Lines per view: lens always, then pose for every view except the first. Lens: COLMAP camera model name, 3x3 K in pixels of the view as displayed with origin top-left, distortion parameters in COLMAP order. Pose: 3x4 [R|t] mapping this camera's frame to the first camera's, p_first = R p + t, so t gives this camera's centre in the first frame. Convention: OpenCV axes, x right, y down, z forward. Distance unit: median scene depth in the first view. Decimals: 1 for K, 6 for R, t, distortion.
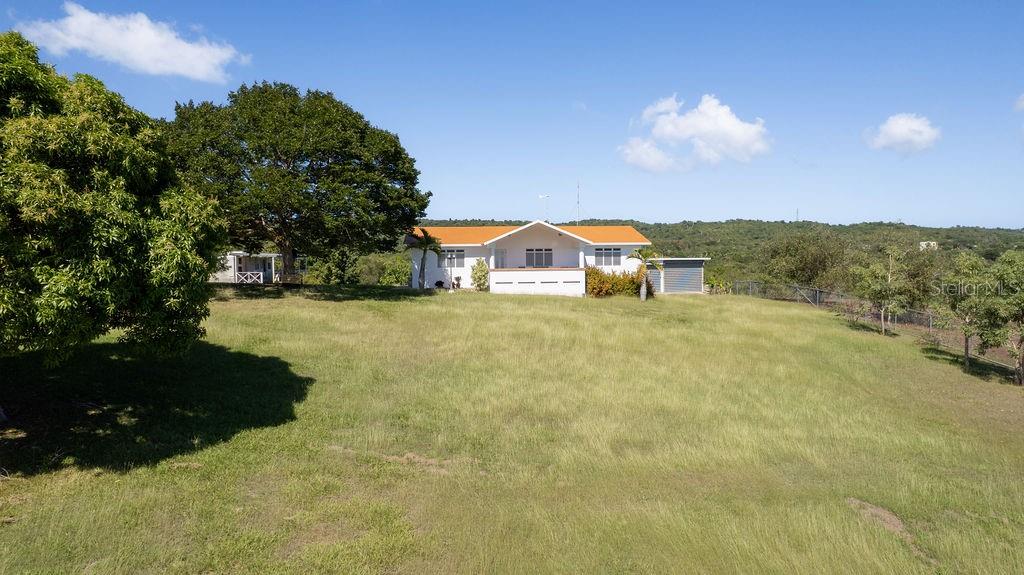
lens RADIAL K [[652.3, 0, 512.0], [0, 652.3, 287.5], [0, 0, 1]] dist [-0.076808, 0.061562]
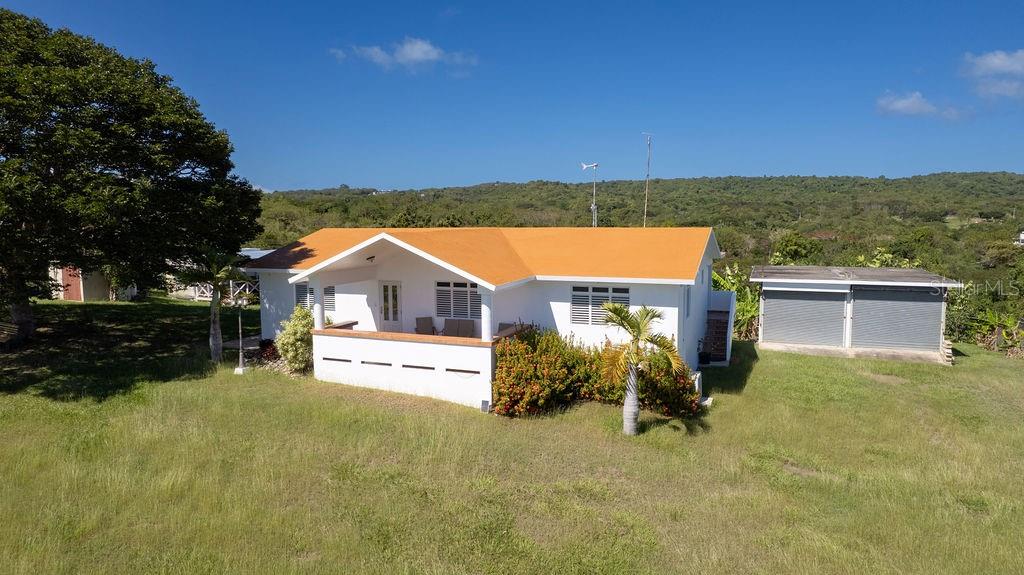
lens RADIAL K [[652.3, 0, 512.0], [0, 652.3, 287.5], [0, 0, 1]] dist [-0.076808, 0.061562]
pose [[0.890204, 0.050412, -0.452764, 0.311691], [-0.021630, 0.997415, 0.068528, -0.094208], [0.455048, -0.051210, 0.888993, 0.609709]]
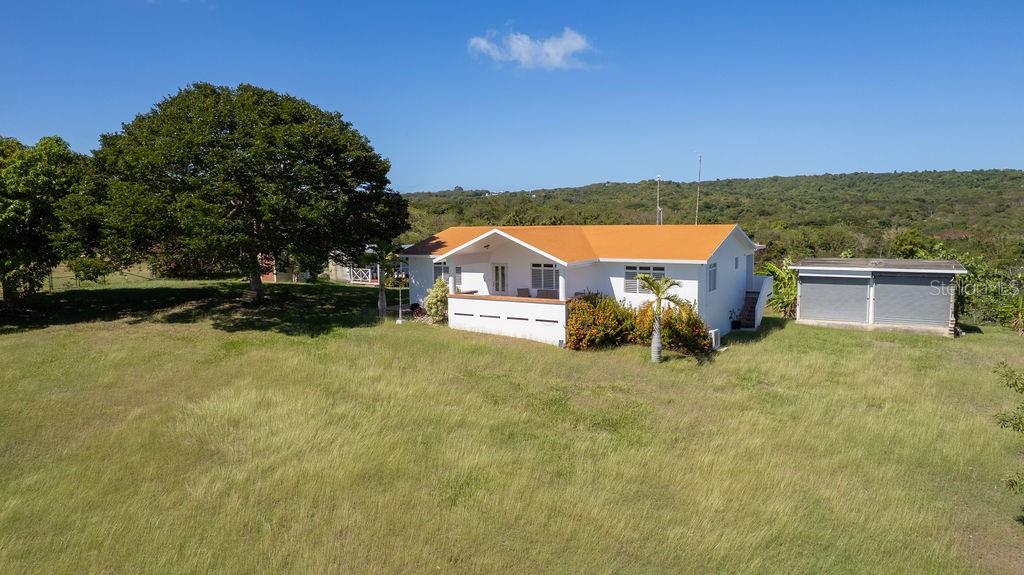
lens RADIAL K [[652.3, 0, 512.0], [0, 652.3, 287.5], [0, 0, 1]] dist [-0.076808, 0.061562]
pose [[0.800890, 0.058877, -0.595910, 0.446754], [-0.020144, 0.997240, 0.071456, -0.087202], [0.598473, -0.045224, 0.799866, 0.437812]]
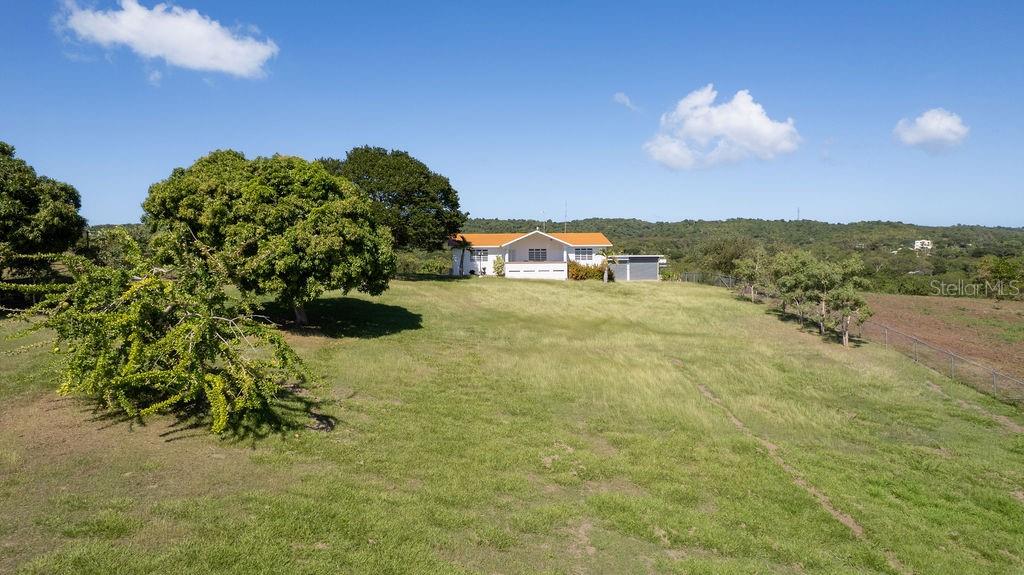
lens RADIAL K [[652.3, 0, 512.0], [0, 652.3, 287.5], [0, 0, 1]] dist [-0.076808, 0.061562]
pose [[0.999990, -0.000724, -0.004433, -0.011209], [0.000732, 0.999998, 0.001776, 0.027959], [0.004432, -0.001779, 0.999989, -0.523978]]
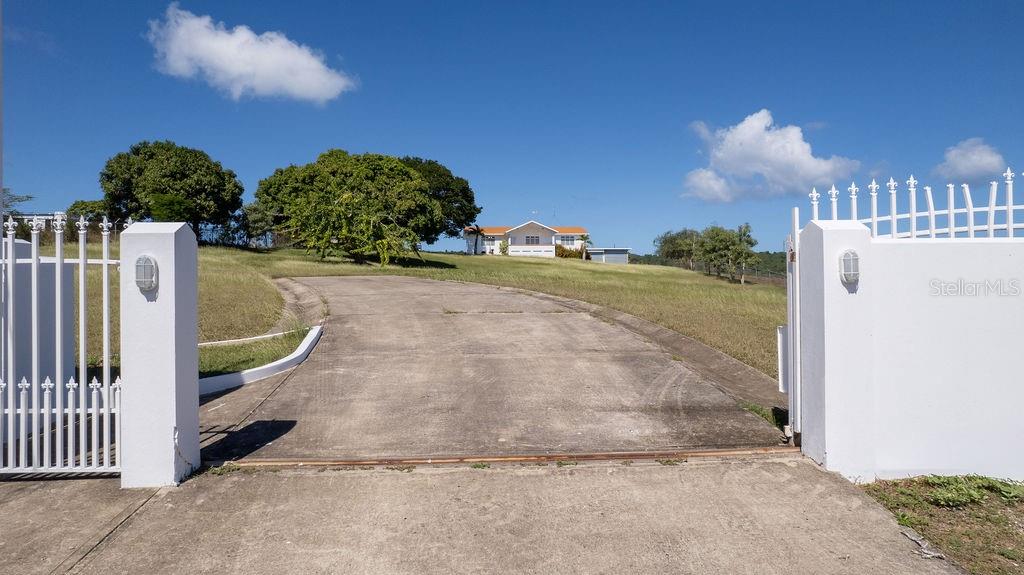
lens RADIAL K [[652.3, 0, 512.0], [0, 652.3, 287.5], [0, 0, 1]] dist [-0.076808, 0.061562]
pose [[0.999930, -0.000506, 0.011786, -0.046096], [0.001092, 0.998758, -0.049820, 0.202601], [-0.011746, 0.049829, 0.998689, -1.010350]]
